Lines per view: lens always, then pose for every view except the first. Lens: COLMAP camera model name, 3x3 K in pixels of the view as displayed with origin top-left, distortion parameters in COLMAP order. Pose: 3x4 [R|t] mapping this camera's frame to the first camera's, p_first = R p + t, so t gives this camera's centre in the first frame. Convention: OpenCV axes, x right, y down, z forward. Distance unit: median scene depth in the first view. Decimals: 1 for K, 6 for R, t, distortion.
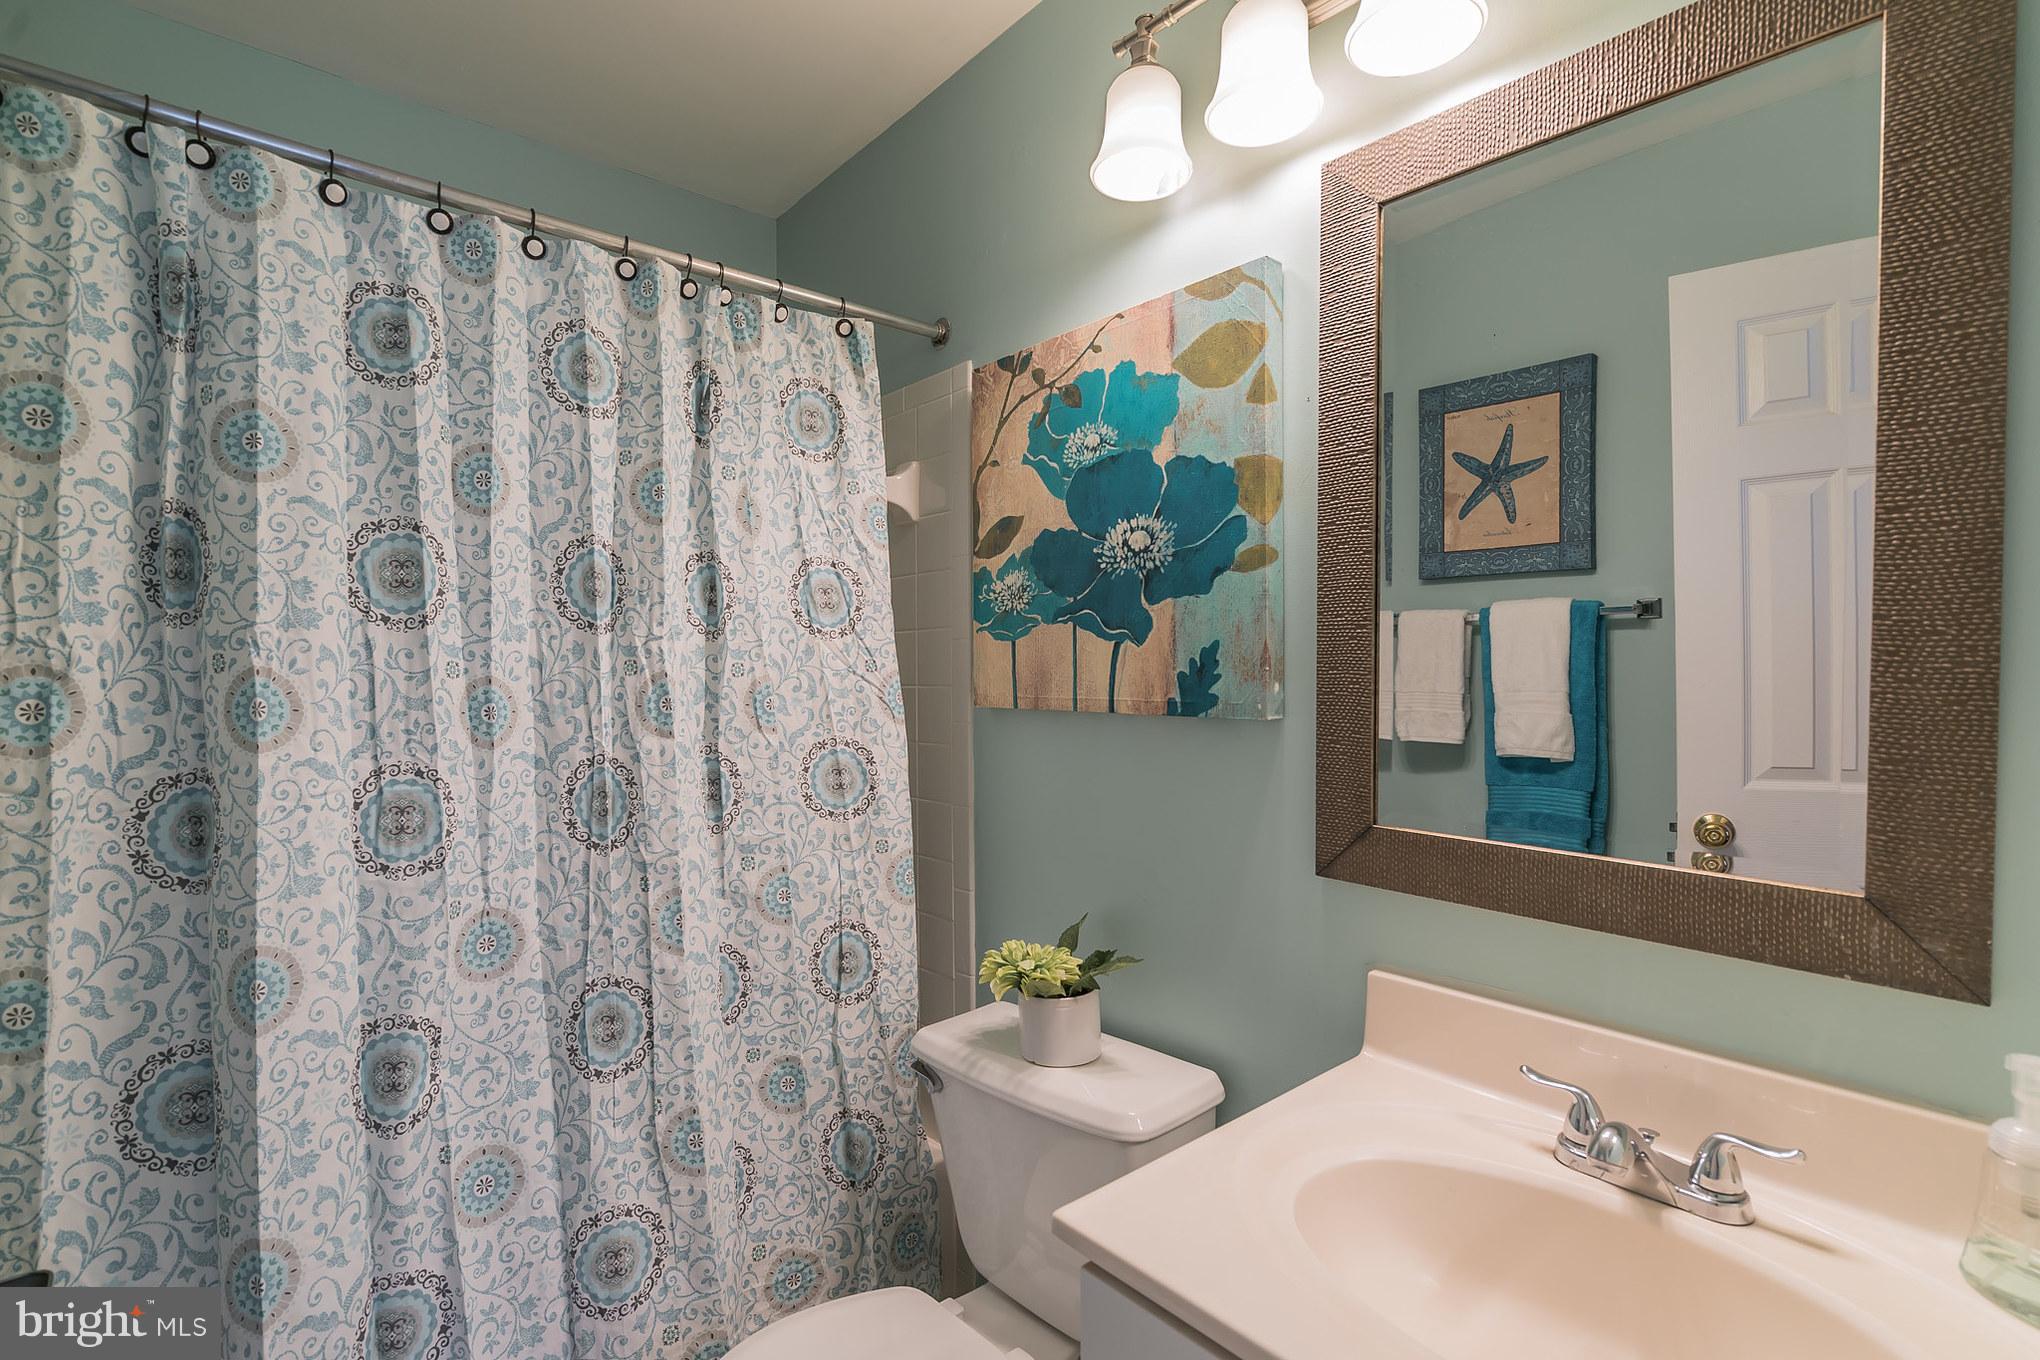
lens RADIAL K [[938.1, 0, 1019.5], [0, 938.1, 684.7], [0, 0, 1]] dist [-0.016068, 0.001554]
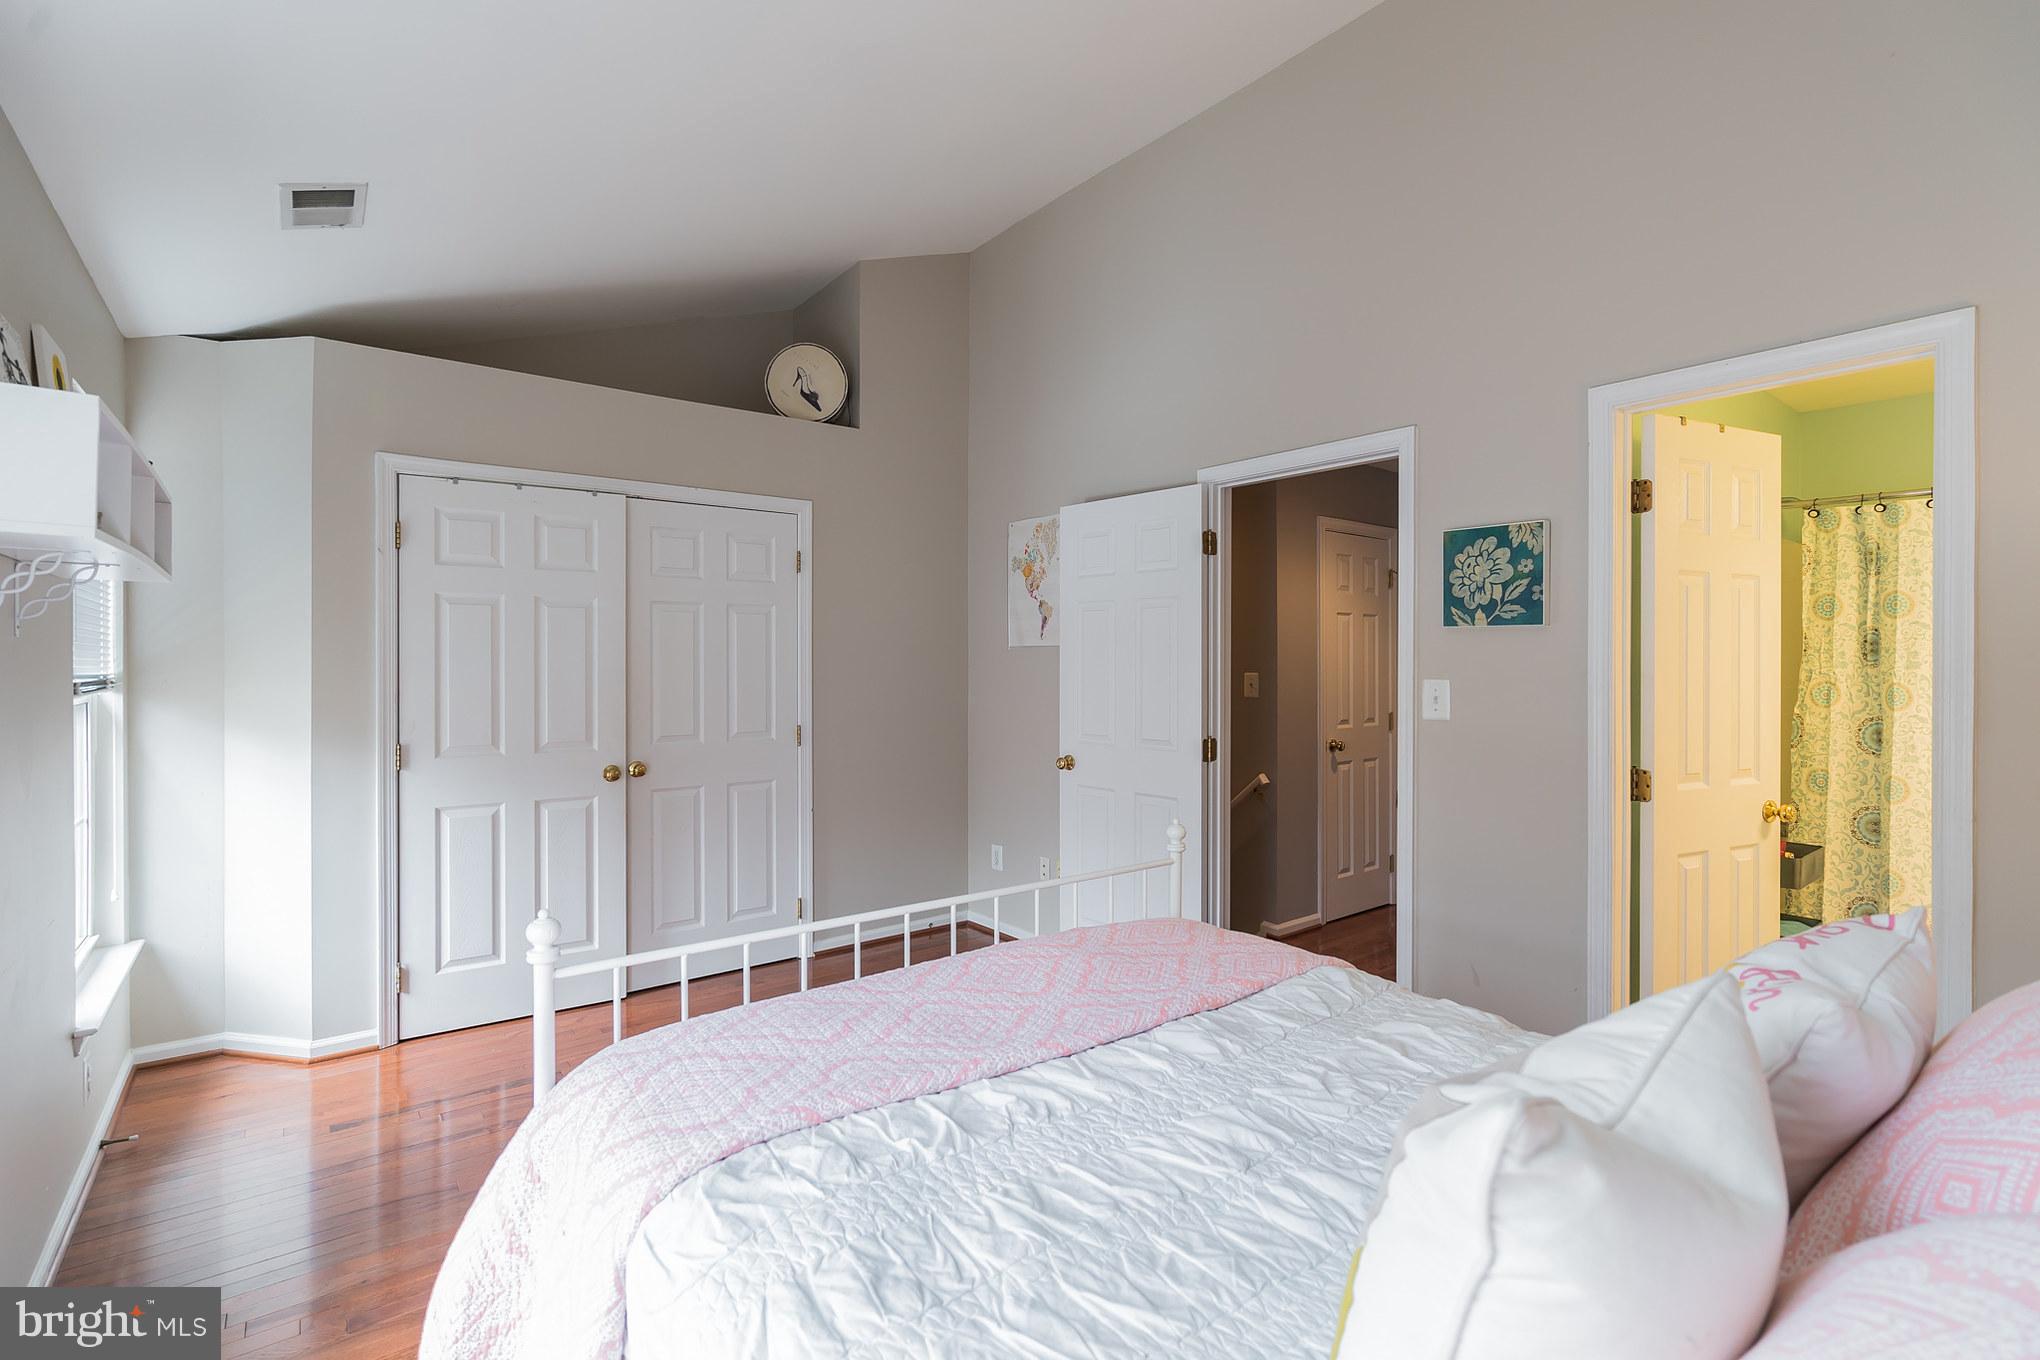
lens RADIAL K [[905.8, 0, 1024.7], [0, 905.8, 665.9], [0, 0, 1]] dist [0.002920, 0.000270]
pose [[-0.059585, 0.008366, -0.998188, 2.221467], [0.001601, 0.999964, 0.008285, -0.098932], [0.998222, -0.001105, -0.059596, -1.588567]]
